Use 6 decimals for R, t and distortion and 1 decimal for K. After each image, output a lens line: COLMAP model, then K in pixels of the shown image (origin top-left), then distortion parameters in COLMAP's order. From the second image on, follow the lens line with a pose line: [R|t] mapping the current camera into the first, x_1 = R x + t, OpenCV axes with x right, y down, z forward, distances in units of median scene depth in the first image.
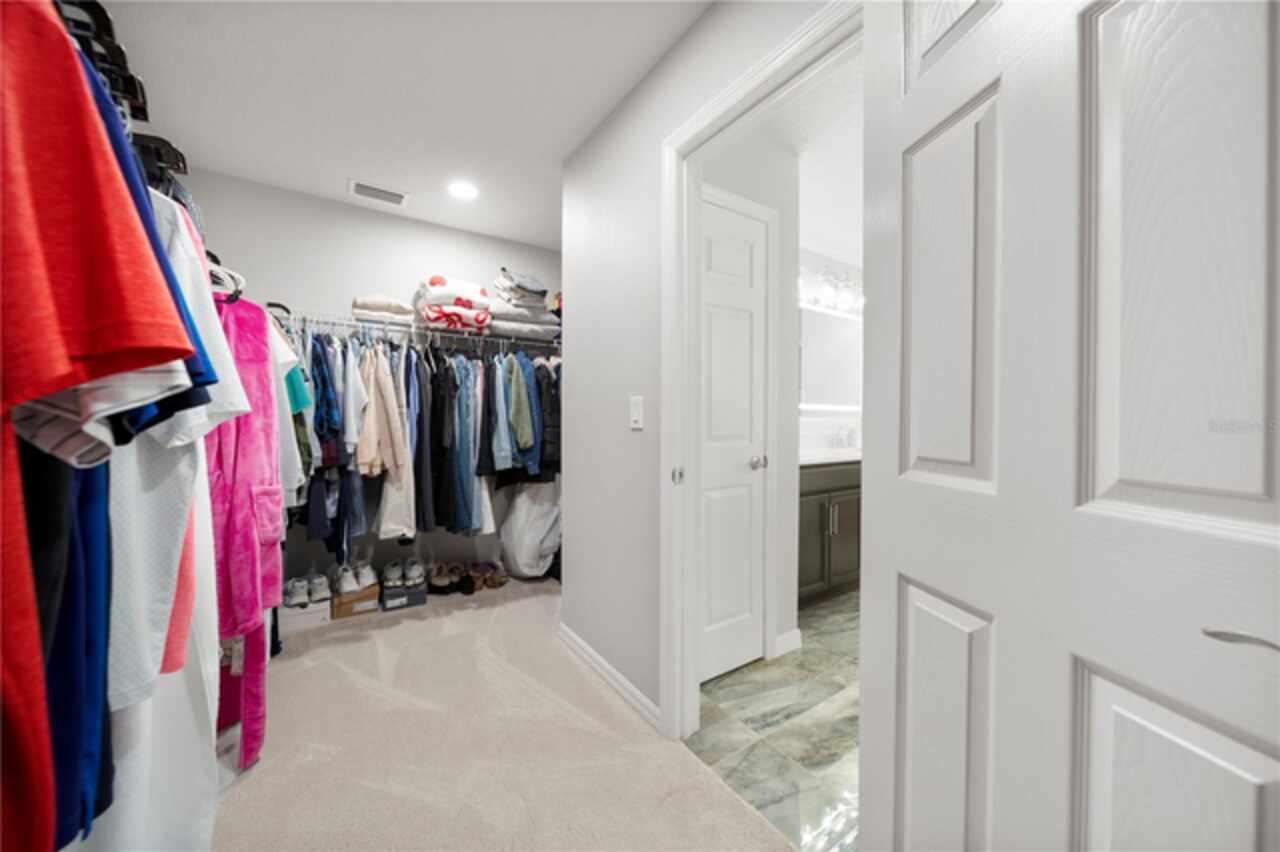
lens RADIAL K [[582.9, 0, 640.0], [0, 582.9, 426.0], [0, 0, 1]] dist [-0.002245, -0.000246]
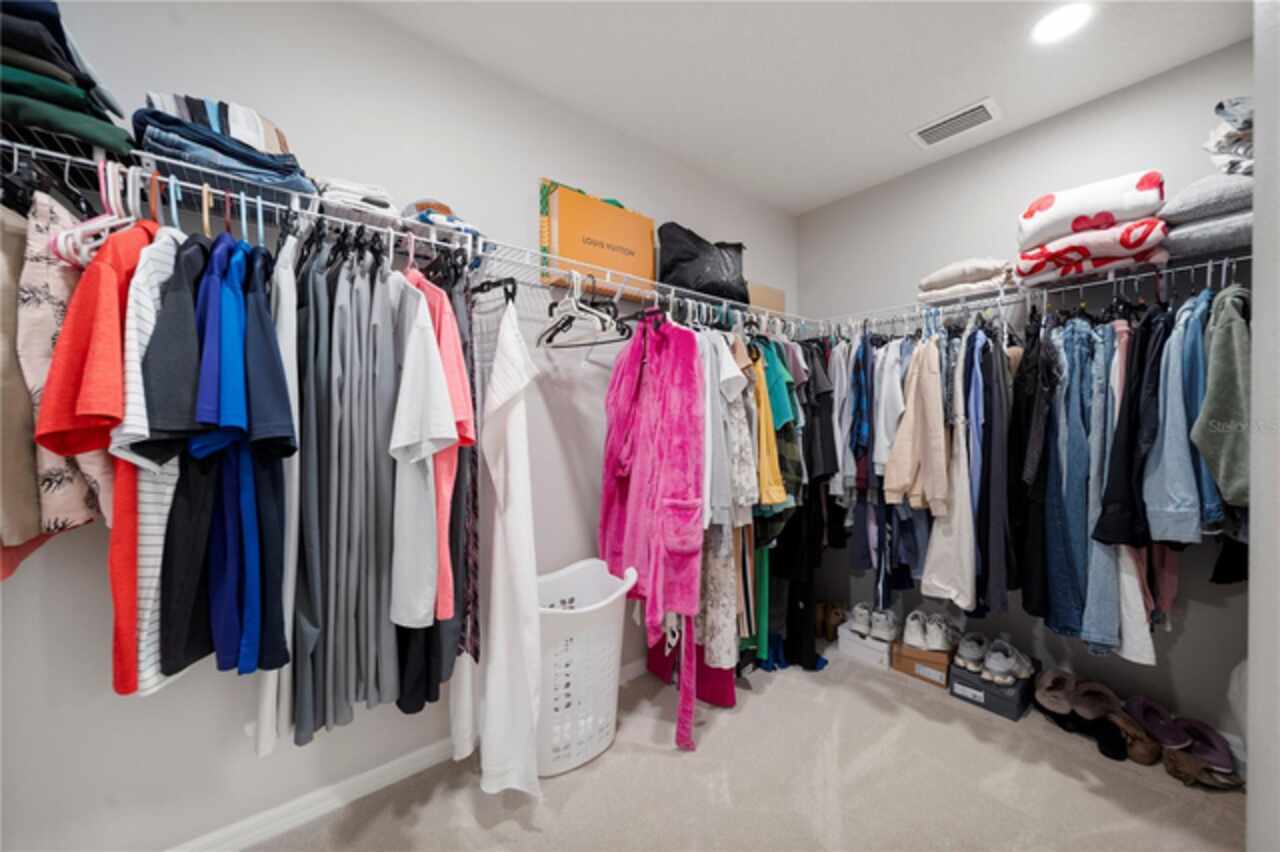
lens RADIAL K [[482.1, 0, 640.0], [0, 482.1, 426.0], [0, 0, 1]] dist [-0.002495, -0.000284]
pose [[-0.017281, 0.007215, -0.999825, 0.164945], [0.013053, 0.999890, 0.006990, -0.028563], [0.999765, -0.012930, -0.017373, 0.599664]]
